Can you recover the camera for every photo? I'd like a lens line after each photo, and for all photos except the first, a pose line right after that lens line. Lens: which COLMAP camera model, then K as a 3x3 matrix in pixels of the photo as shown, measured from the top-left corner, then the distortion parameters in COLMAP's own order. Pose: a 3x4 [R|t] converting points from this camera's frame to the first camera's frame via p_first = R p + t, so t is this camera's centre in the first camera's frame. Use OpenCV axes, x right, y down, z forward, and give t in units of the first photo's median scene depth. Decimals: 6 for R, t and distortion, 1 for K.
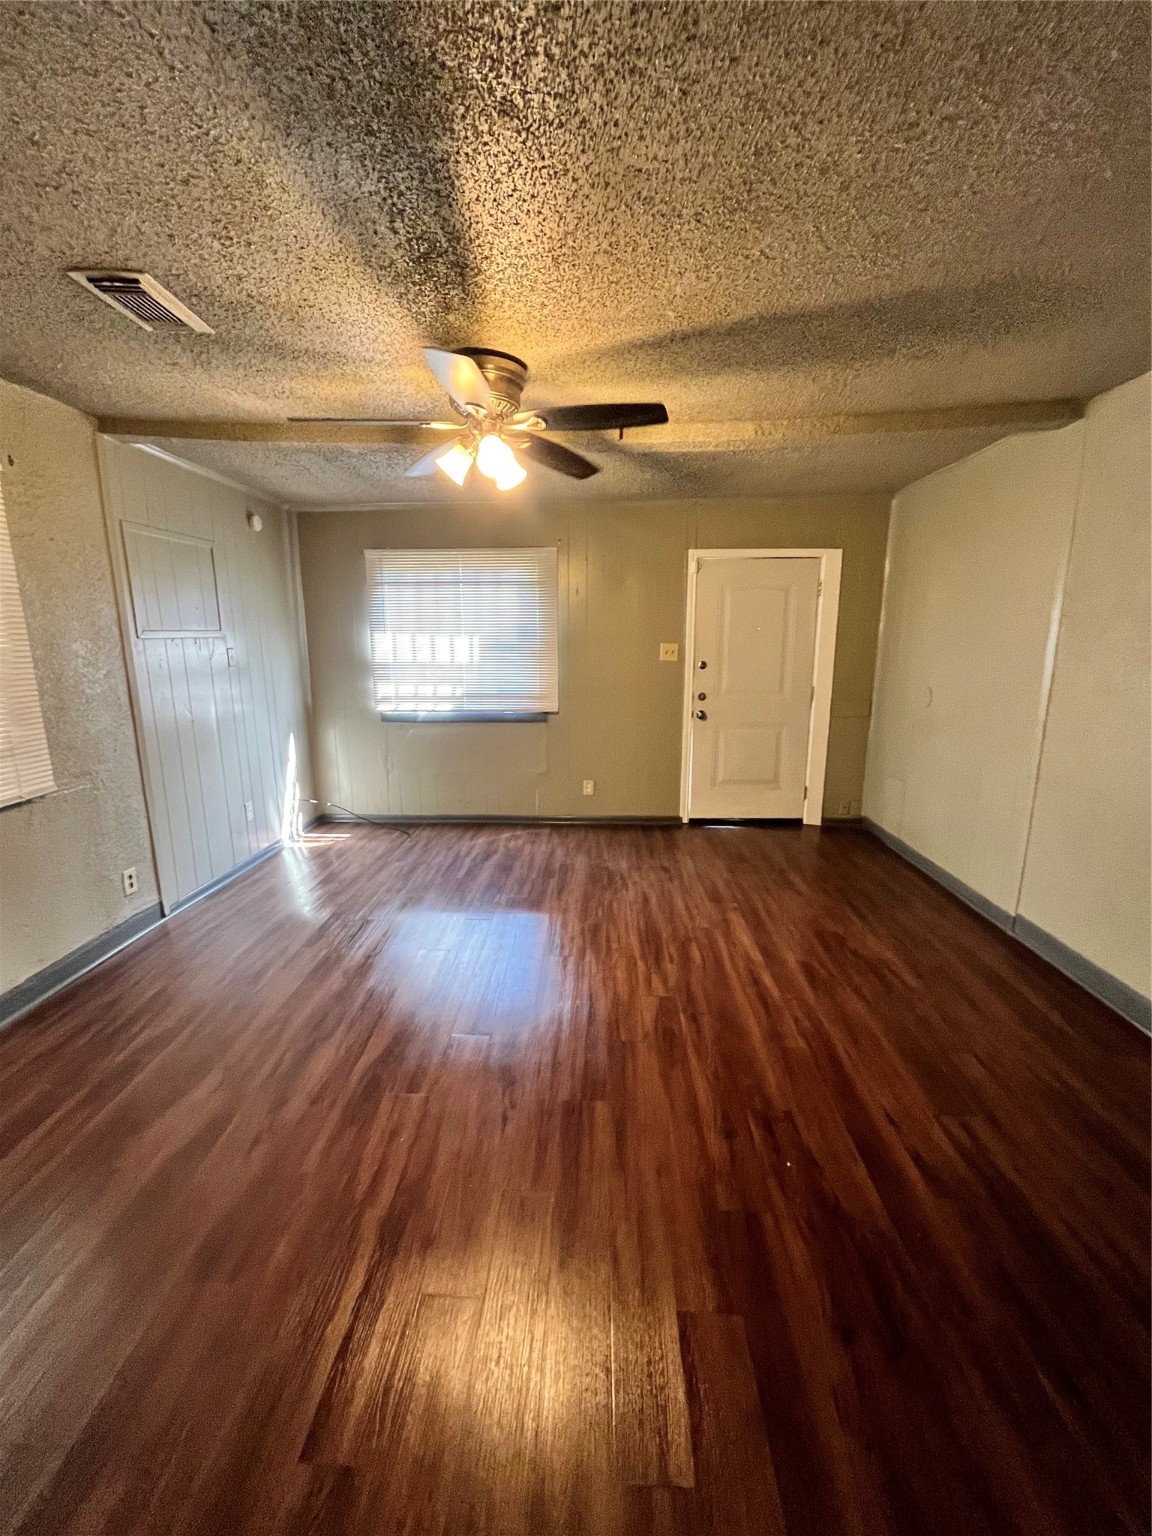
lens RADIAL K [[619.6, 0, 572.1], [0, 619.6, 758.9], [0, 0, 1]] dist [-0.001439, 0.000431]
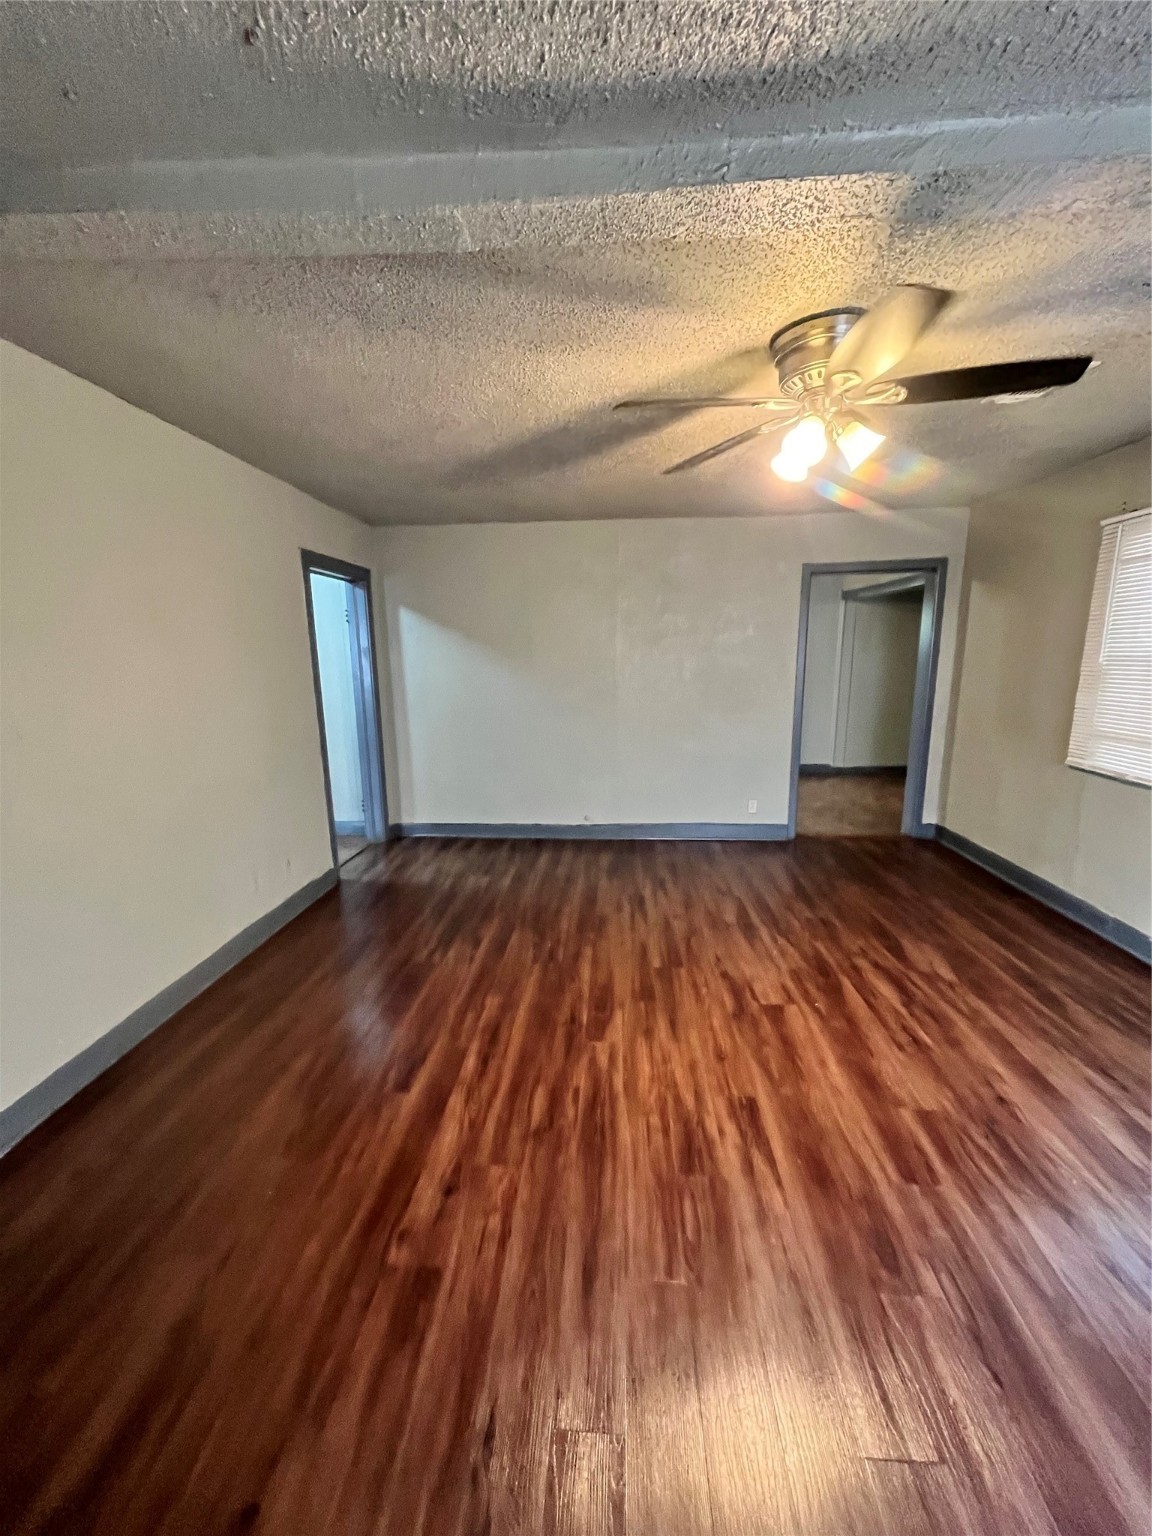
lens RADIAL K [[619.6, 0, 572.1], [0, 619.6, 758.9], [0, 0, 1]] dist [-0.001439, 0.000431]
pose [[-0.999441, 0.010155, 0.031865, 0.154123], [0.021098, 0.930721, 0.365121, -0.352087], [-0.025949, 0.365589, -0.930415, 1.723504]]
